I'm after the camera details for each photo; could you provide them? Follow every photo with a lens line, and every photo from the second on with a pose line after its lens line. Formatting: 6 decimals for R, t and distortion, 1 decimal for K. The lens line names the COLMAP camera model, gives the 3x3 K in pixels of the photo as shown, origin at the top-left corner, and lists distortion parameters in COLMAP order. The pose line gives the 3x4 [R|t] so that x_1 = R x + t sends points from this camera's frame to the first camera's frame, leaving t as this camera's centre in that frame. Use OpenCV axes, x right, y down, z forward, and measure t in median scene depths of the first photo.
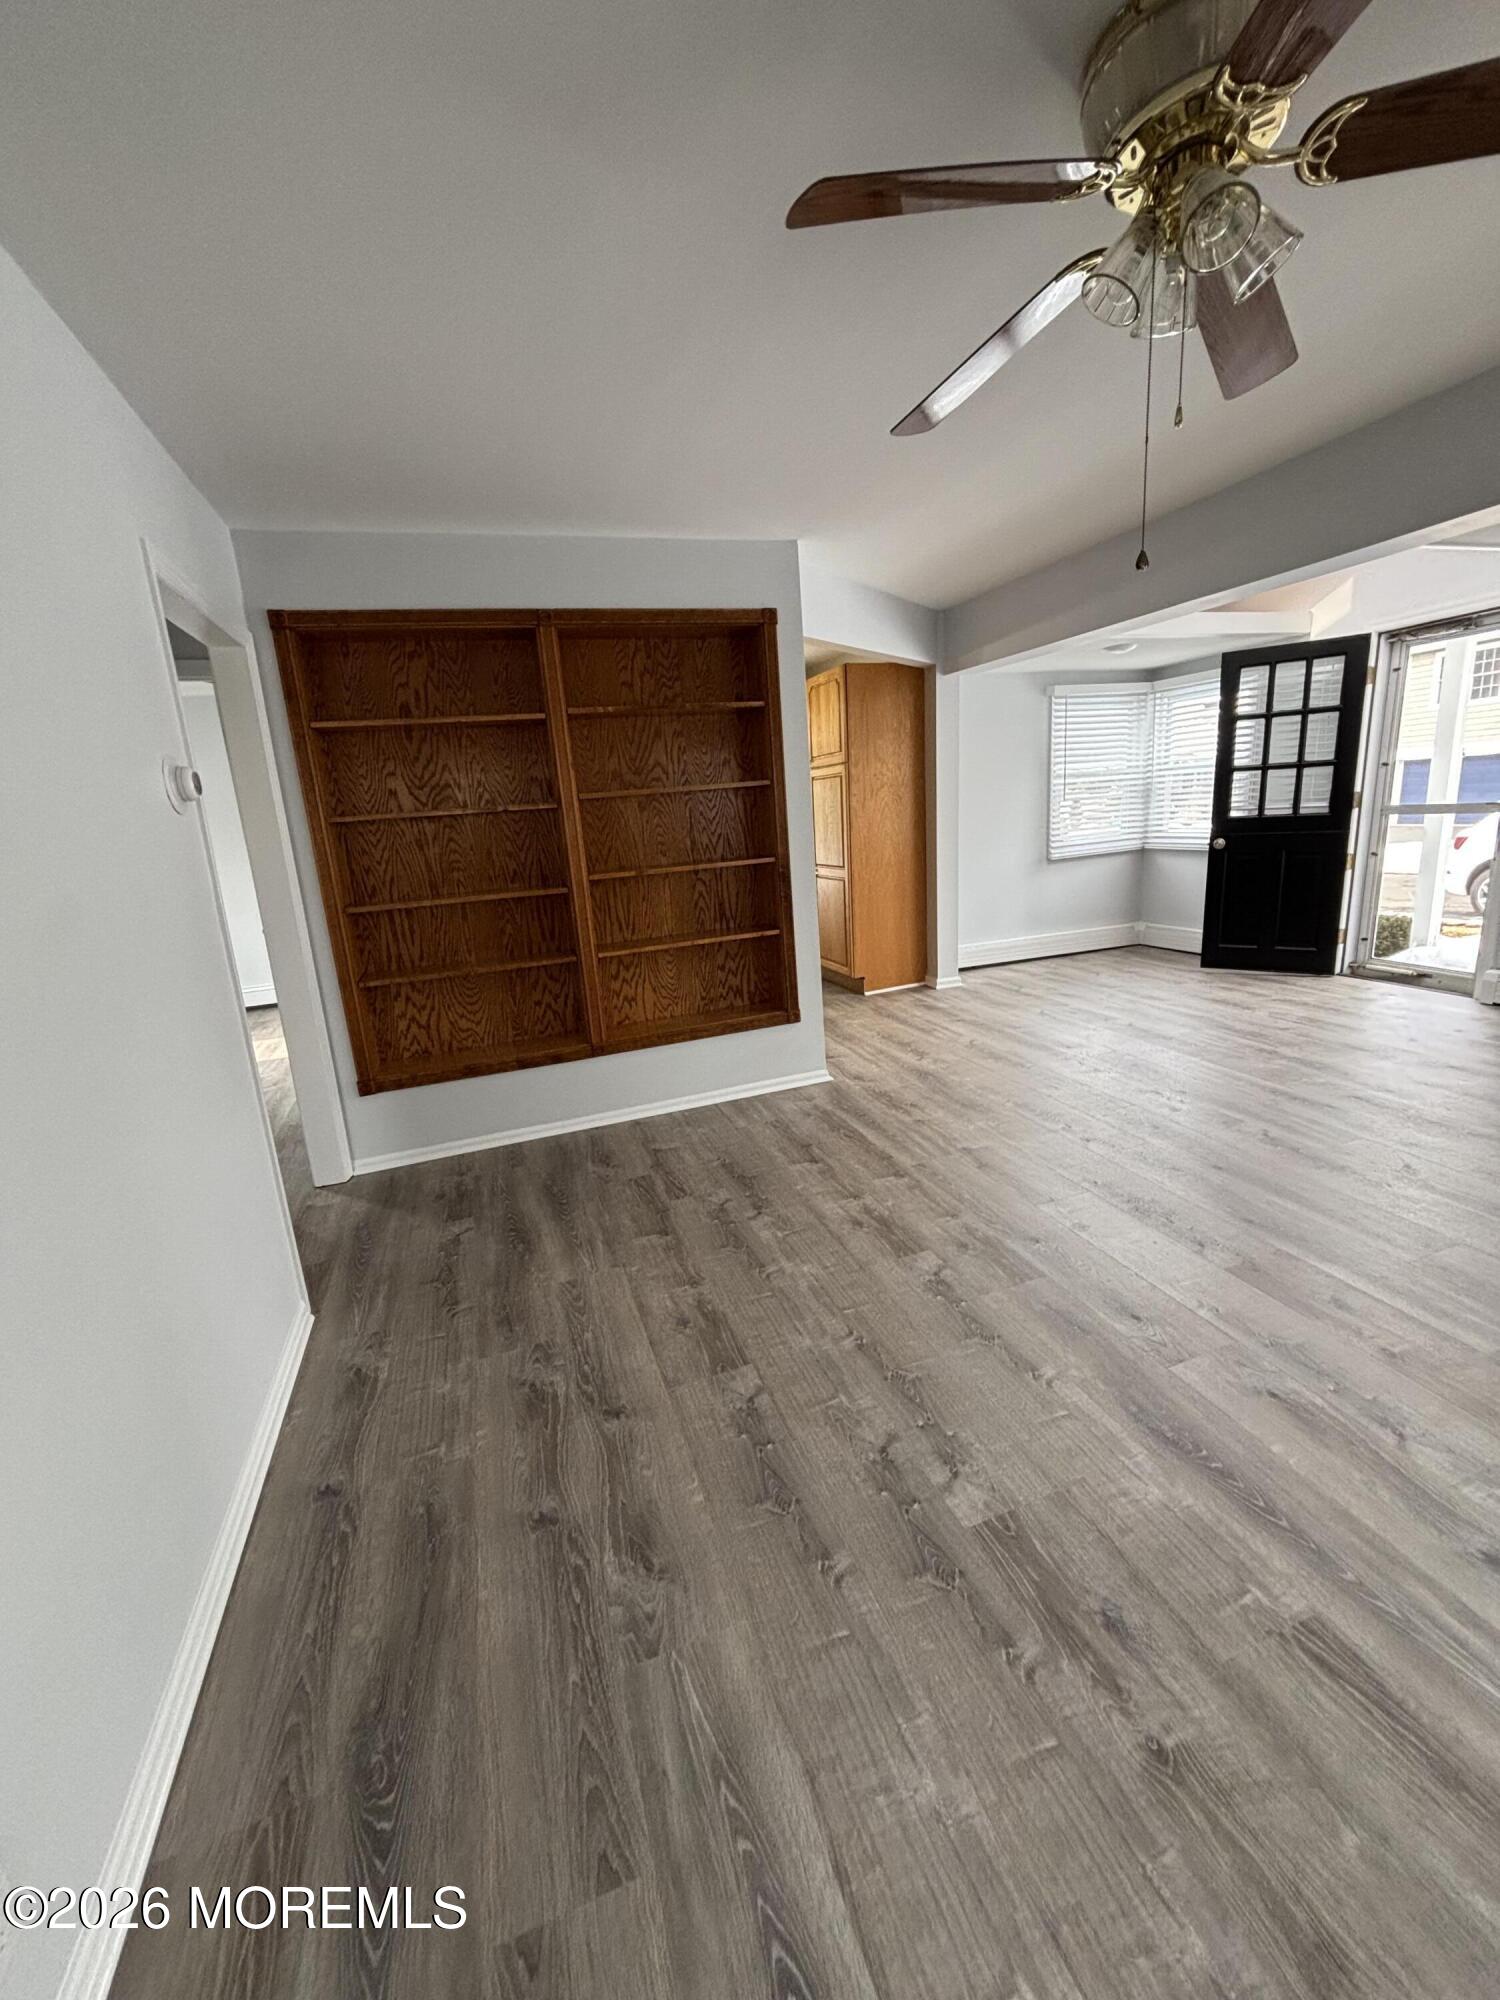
lens RADIAL K [[806.9, 0, 740.5], [0, 806.9, 1001.3], [0, 0, 1]] dist [-0.001327, -0.000914]
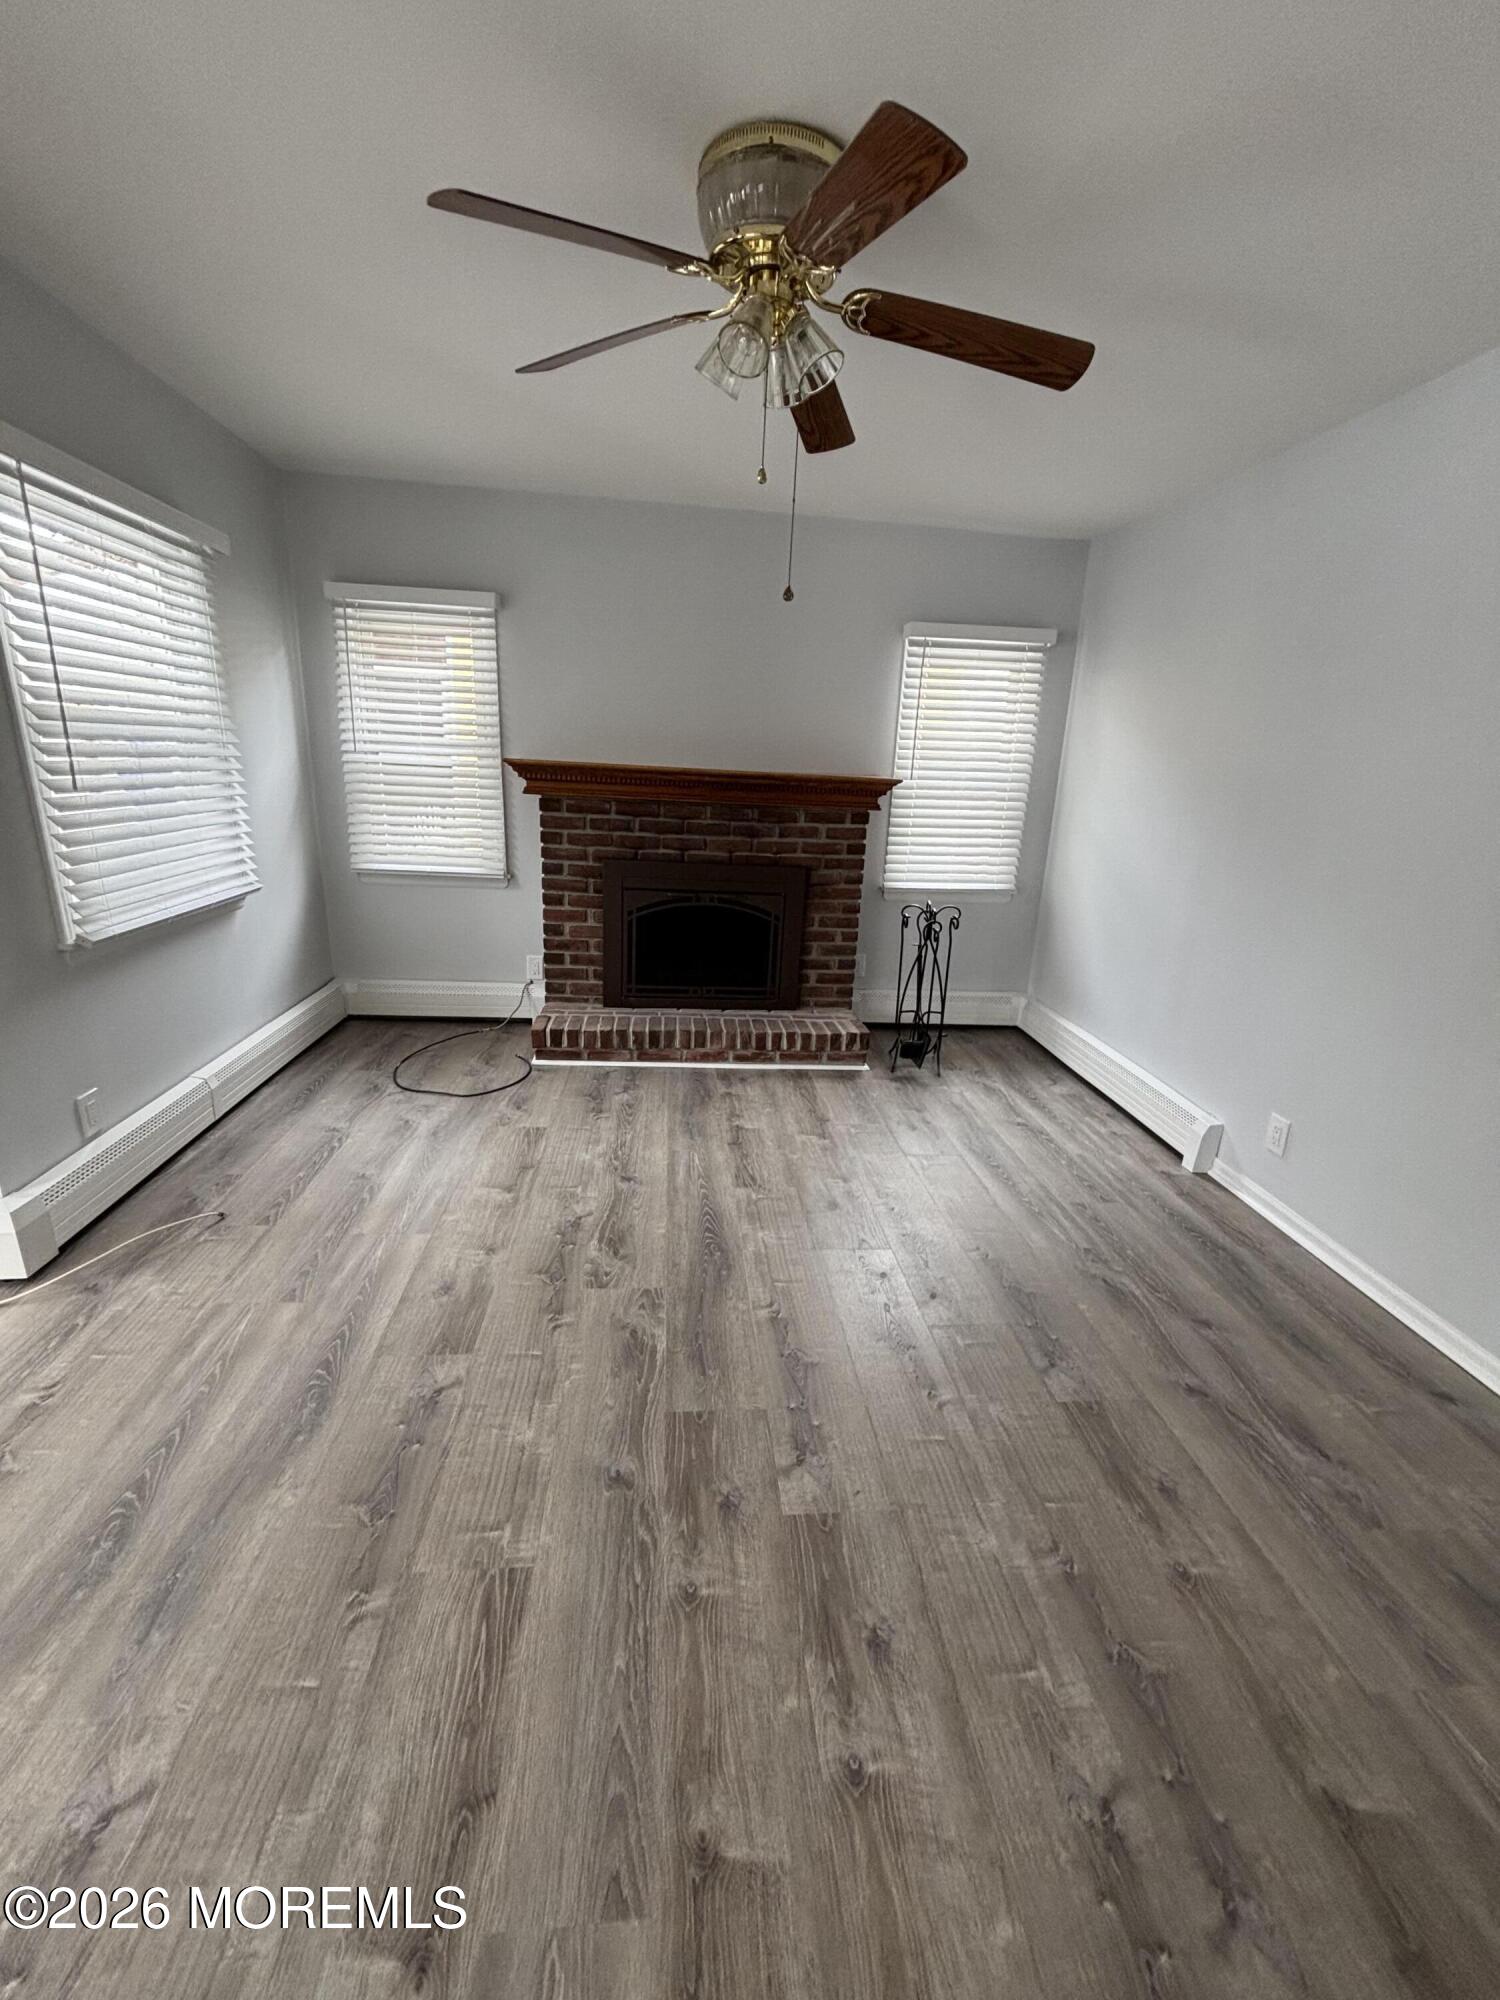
lens RADIAL K [[806.9, 0, 746.1], [0, 806.9, 993.4], [0, 0, 1]] dist [-0.001327, -0.000914]
pose [[-0.974478, -0.036048, 0.221571, 0.071305], [0.074384, 0.879410, 0.470218, -0.169431], [-0.211802, 0.474698, -0.854284, 0.685580]]
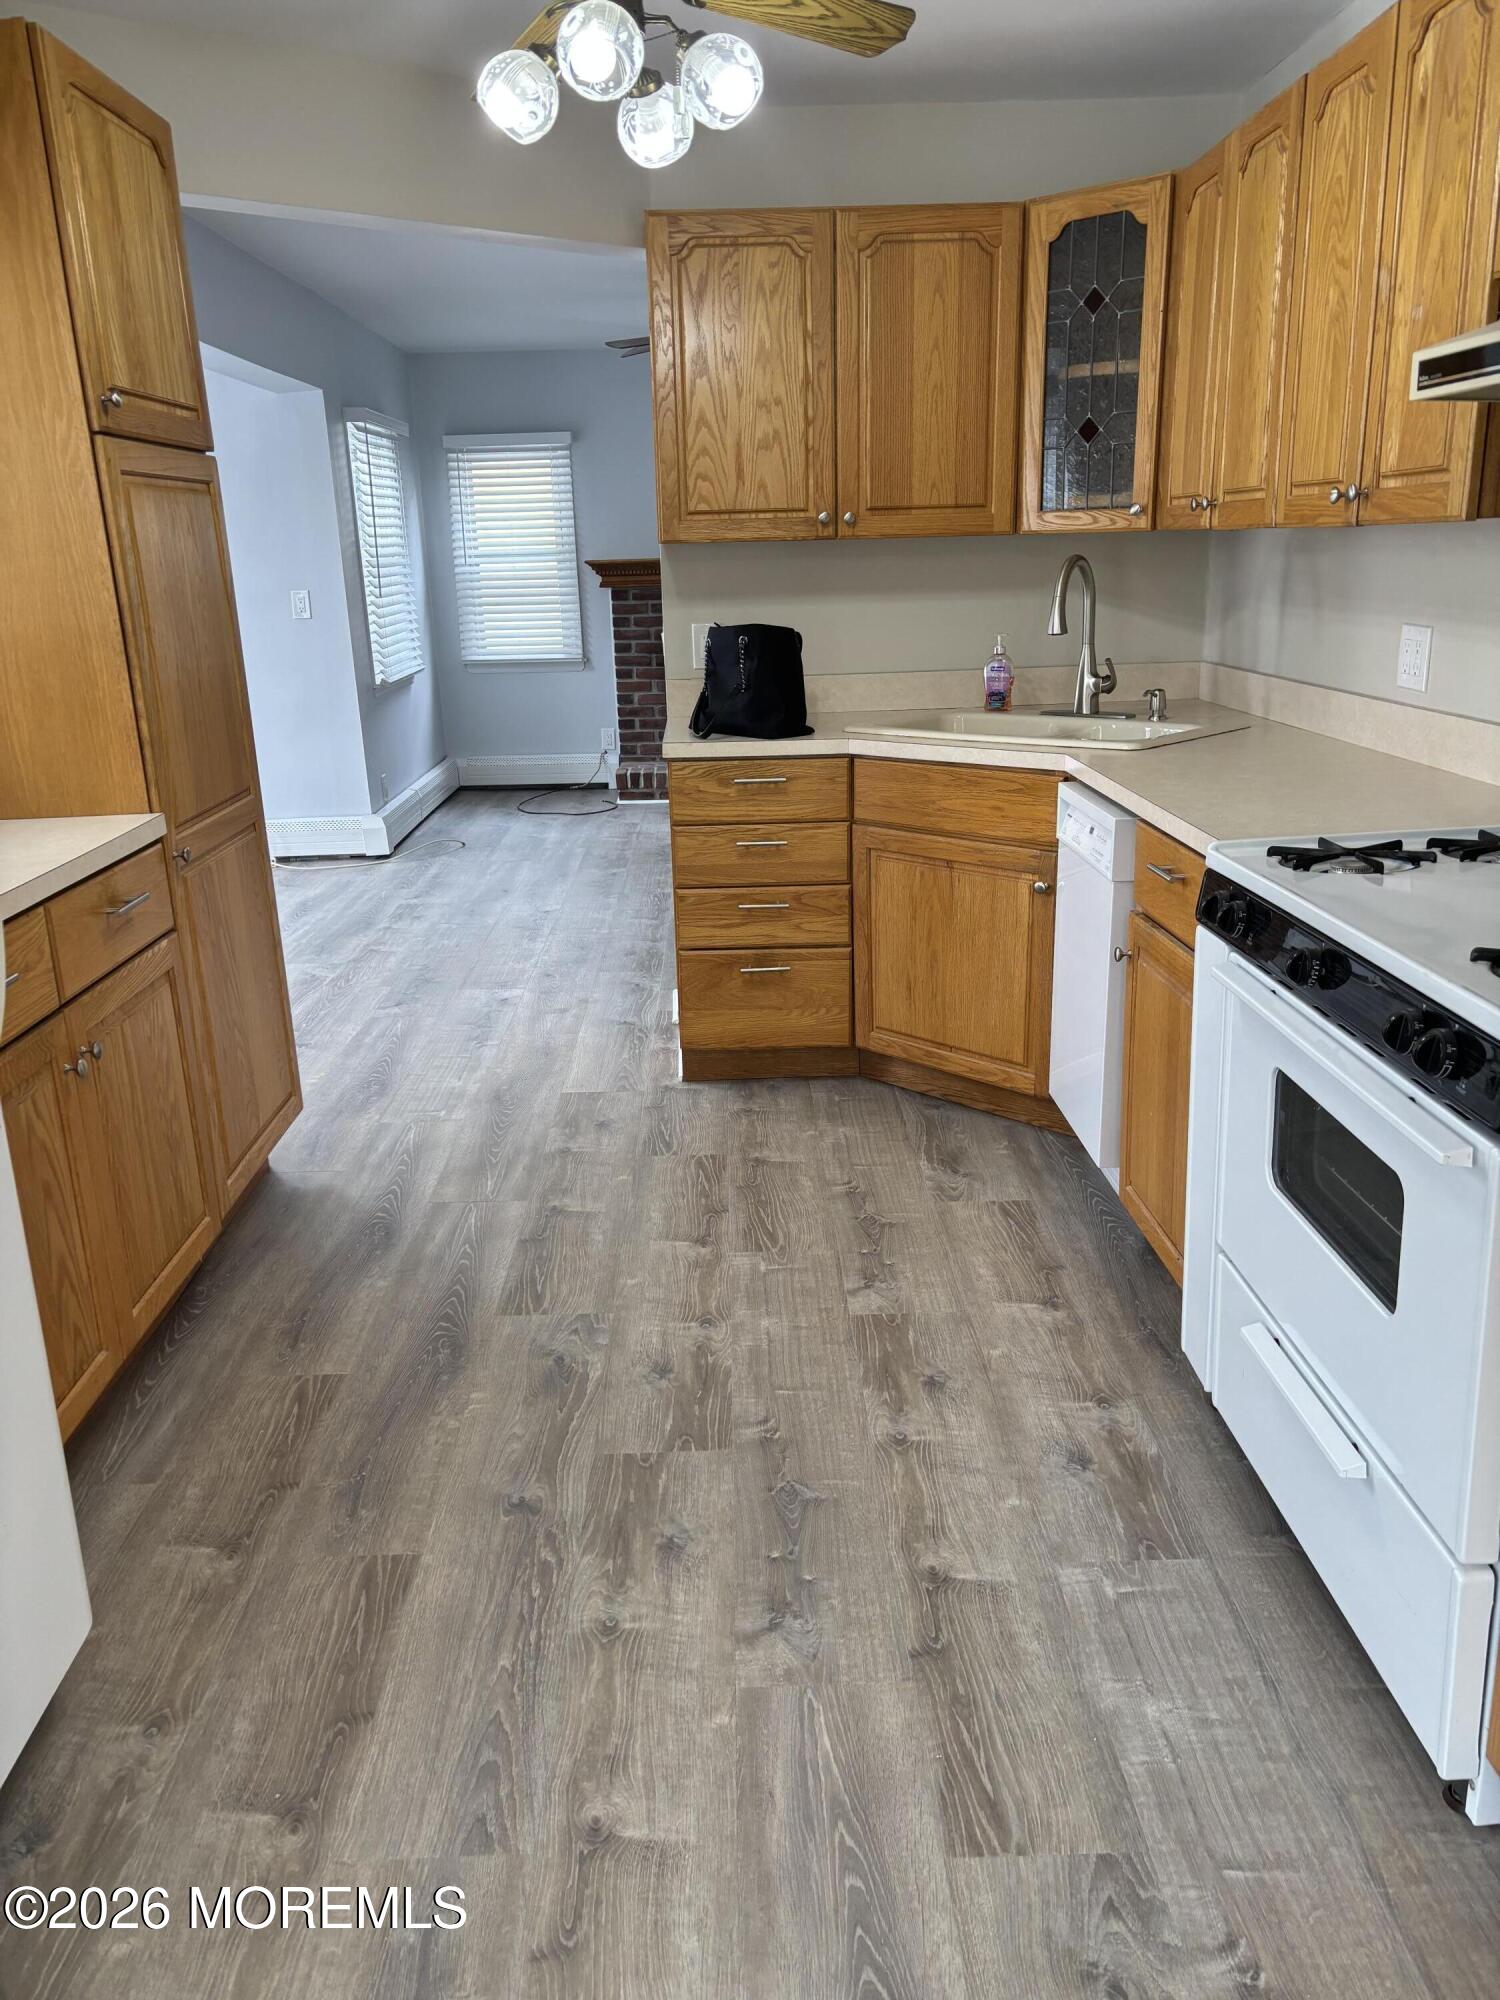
lens RADIAL K [[1514.7, 0, 747.9], [0, 1514.7, 1010.9], [0, 0, 1]] dist [0.039831, -0.031525]
pose [[-0.950248, 0.011113, 0.311297, -0.273183], [0.166158, 0.863396, 0.476382, -0.389031], [-0.263478, 0.504405, -0.822286, 1.678714]]
